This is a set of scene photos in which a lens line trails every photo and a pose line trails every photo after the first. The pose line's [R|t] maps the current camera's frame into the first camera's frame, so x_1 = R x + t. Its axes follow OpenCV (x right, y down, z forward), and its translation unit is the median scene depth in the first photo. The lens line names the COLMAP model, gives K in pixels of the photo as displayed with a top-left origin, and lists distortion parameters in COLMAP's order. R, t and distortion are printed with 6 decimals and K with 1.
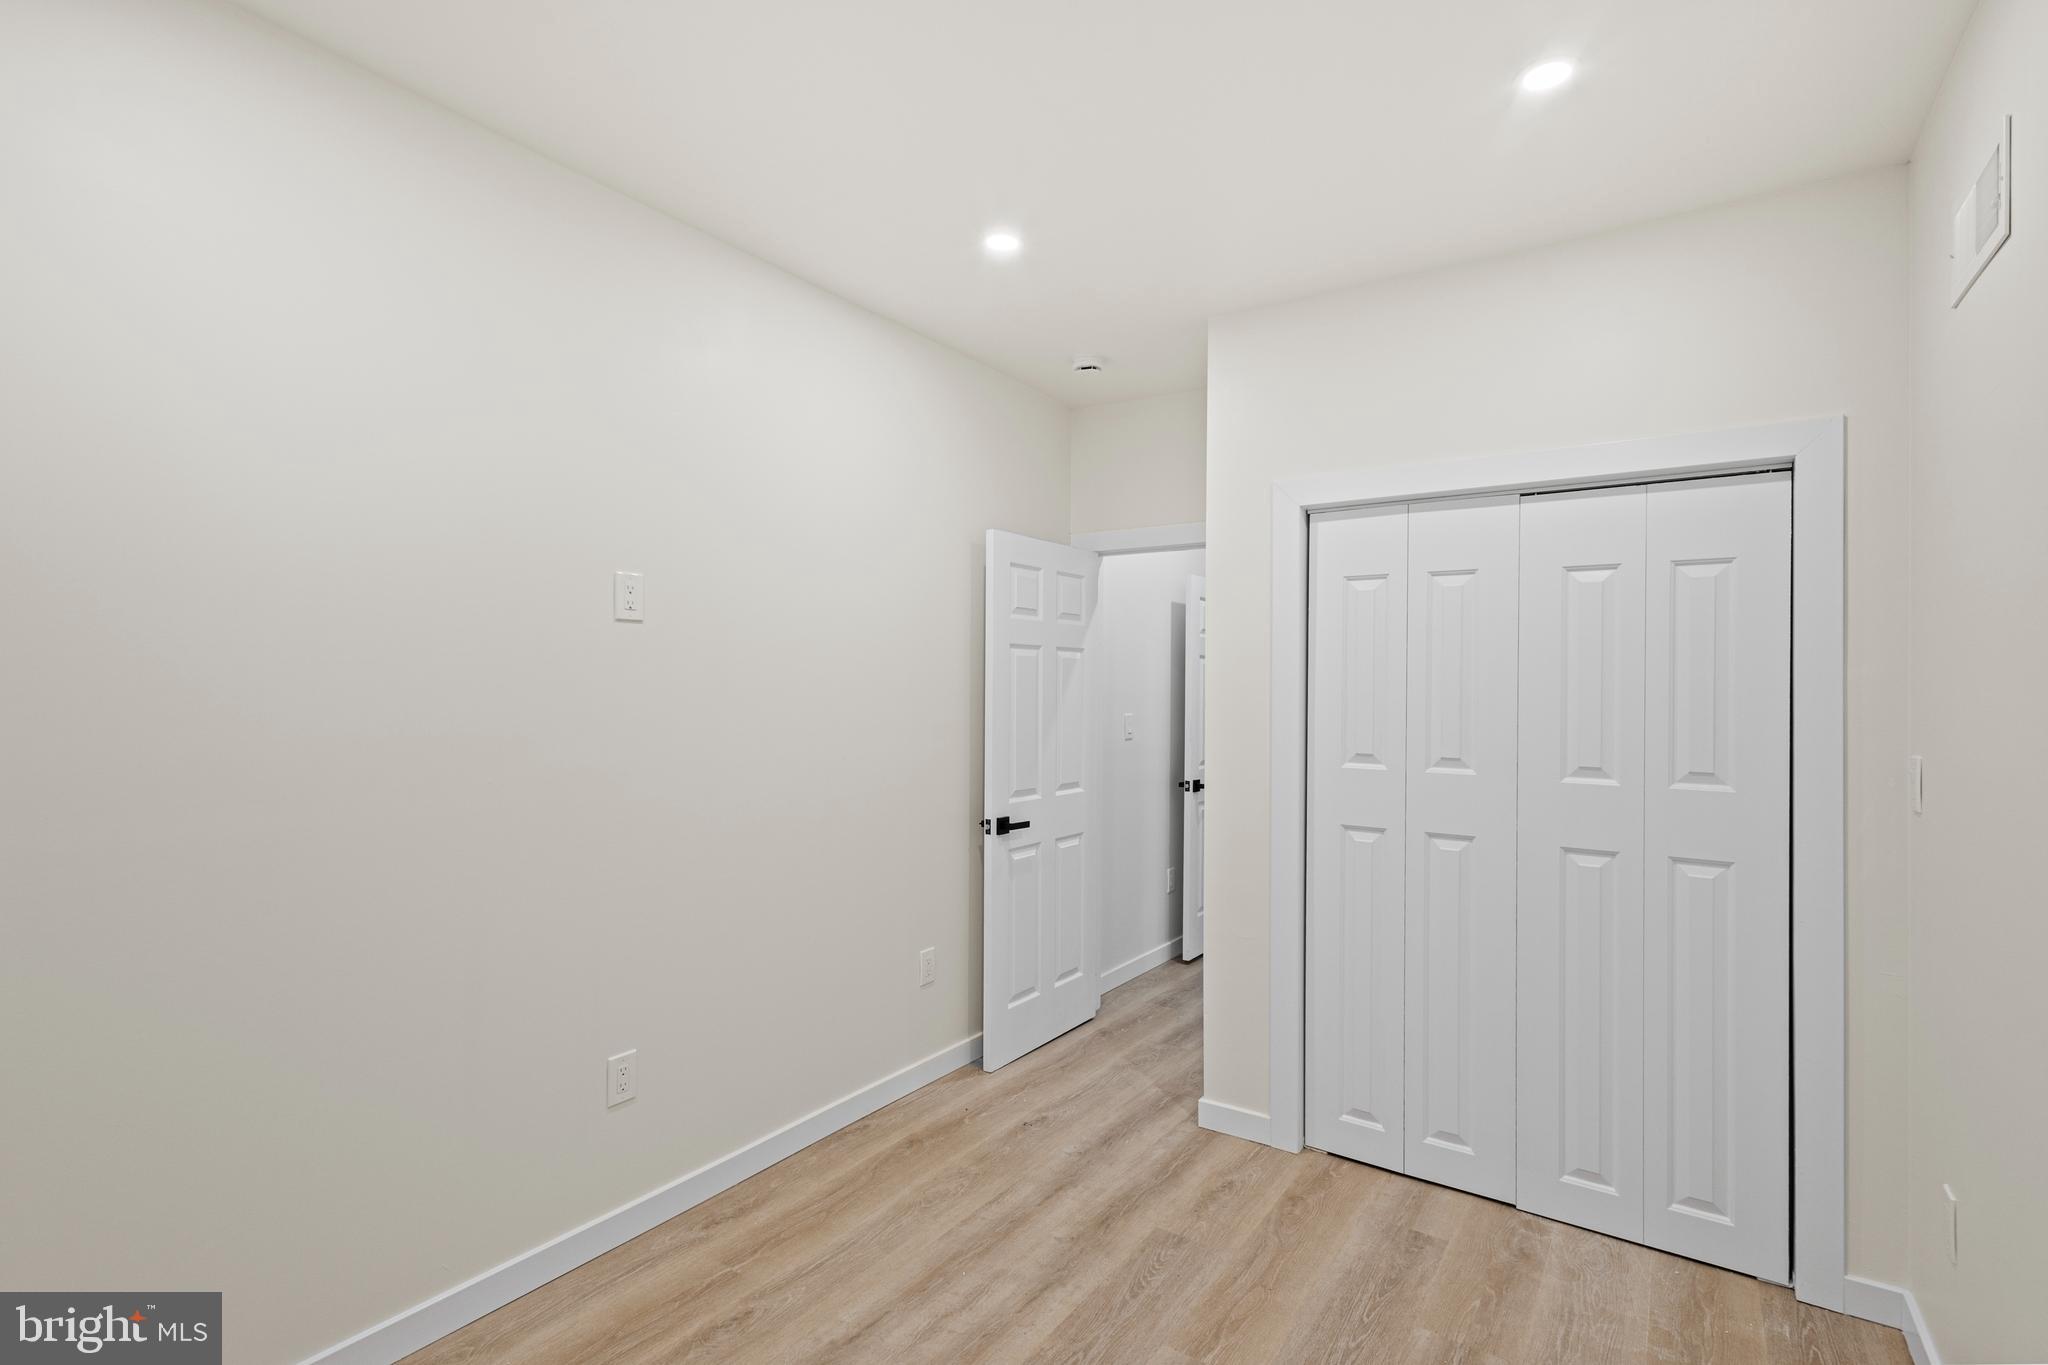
lens RADIAL K [[958.7, 0, 1021.4], [0, 958.7, 686.5], [0, 0, 1]] dist [0.003047, -0.000339]
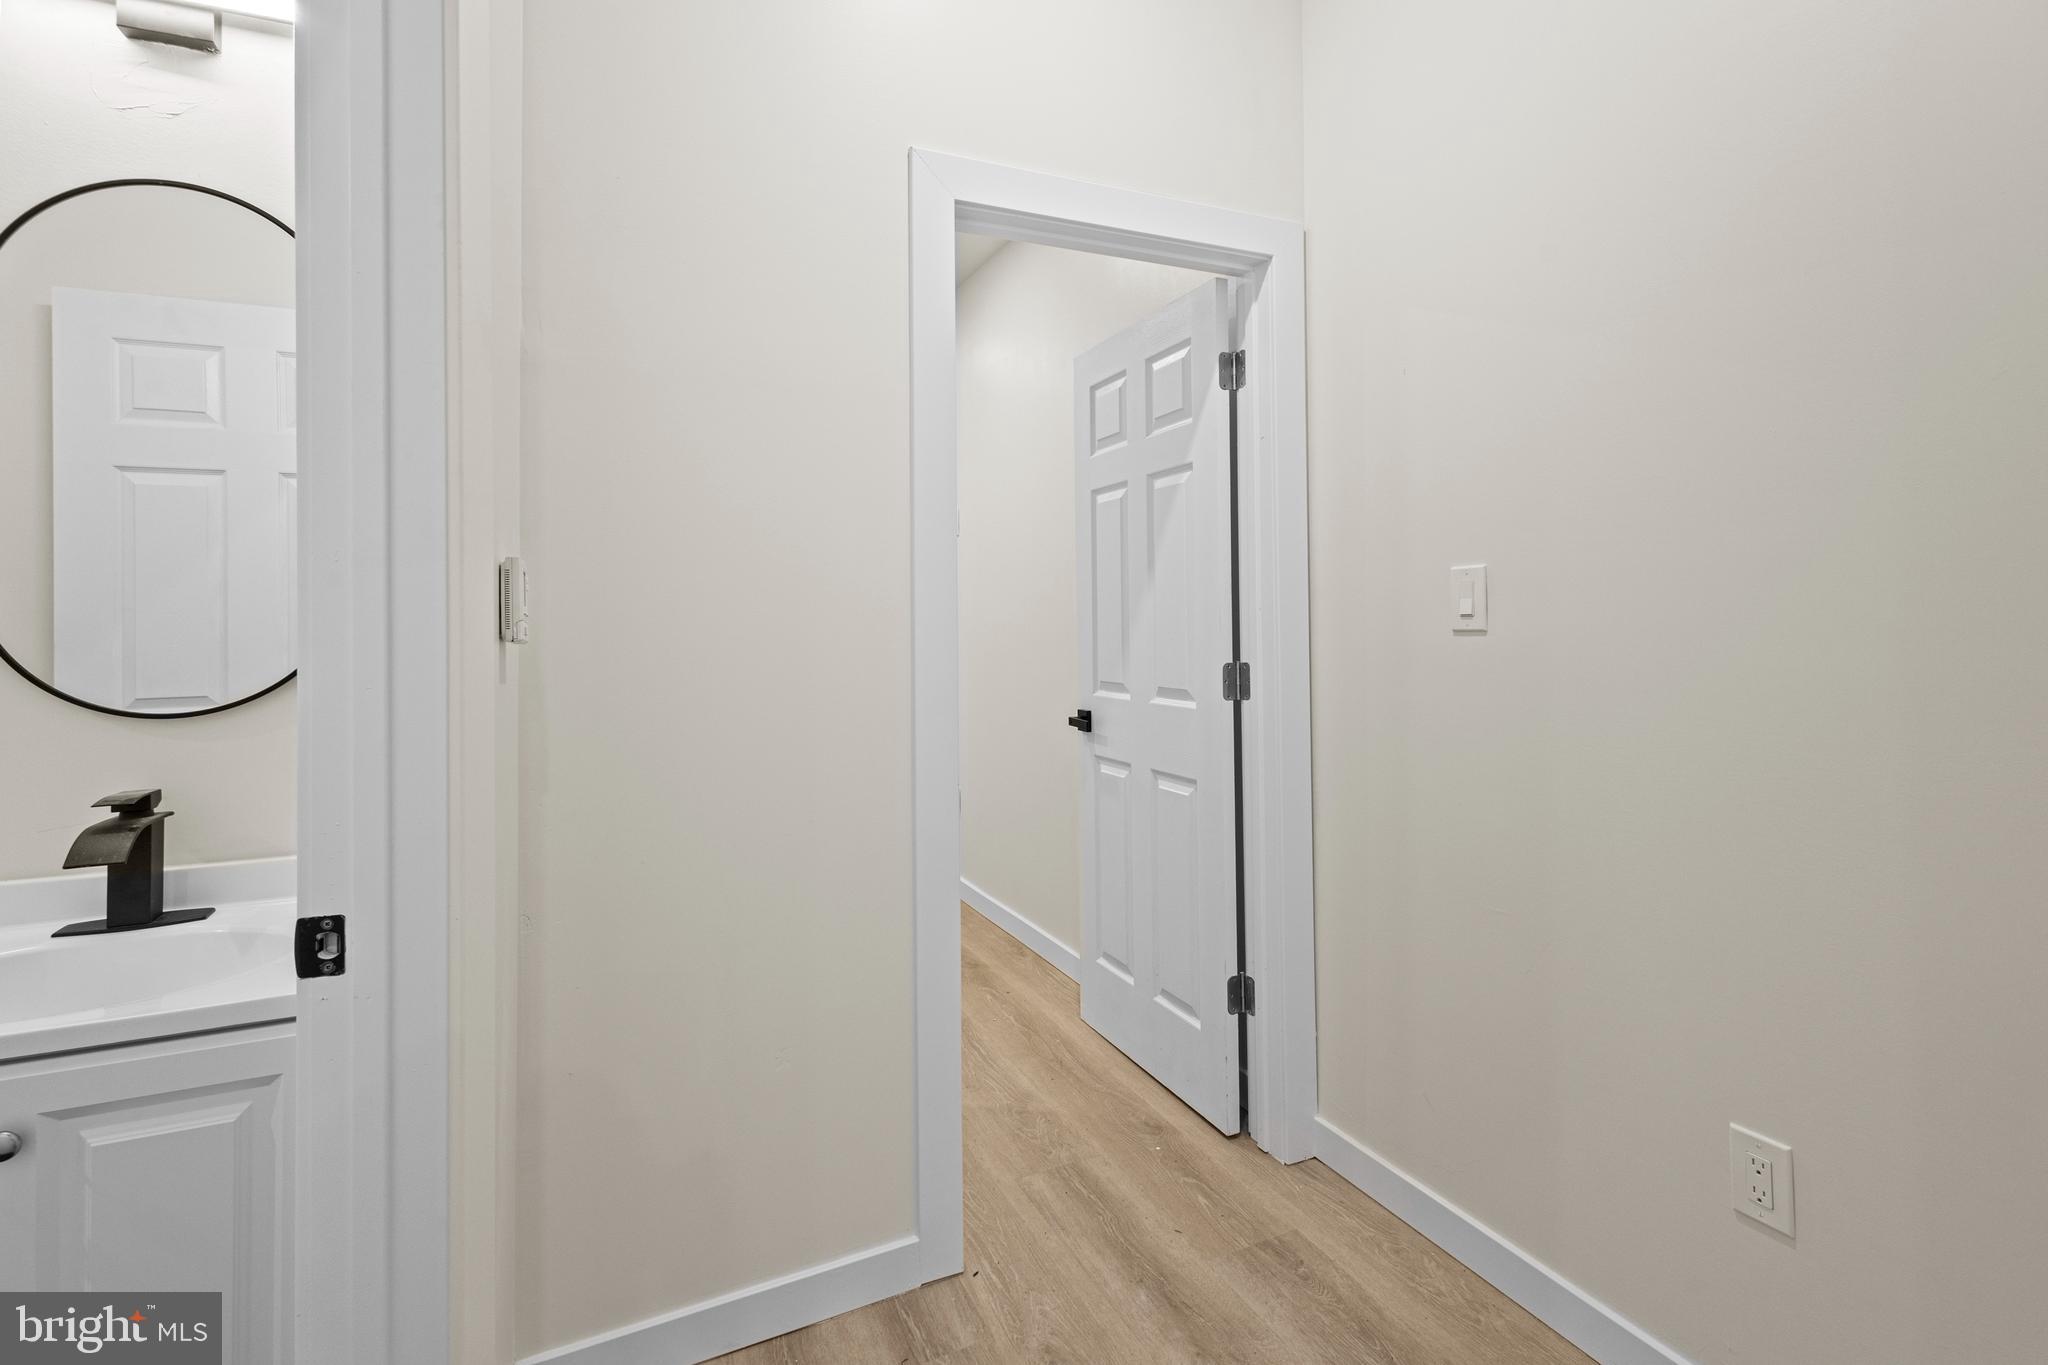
lens RADIAL K [[958.7, 0, 1042.3], [0, 958.7, 618.4], [0, 0, 1]] dist [0.003047, -0.000339]
pose [[-0.493790, -0.004635, -0.869569, 0.654525], [0.005946, 0.999944, -0.008706, 0.063154], [0.869561, -0.009469, -0.493735, 1.290738]]
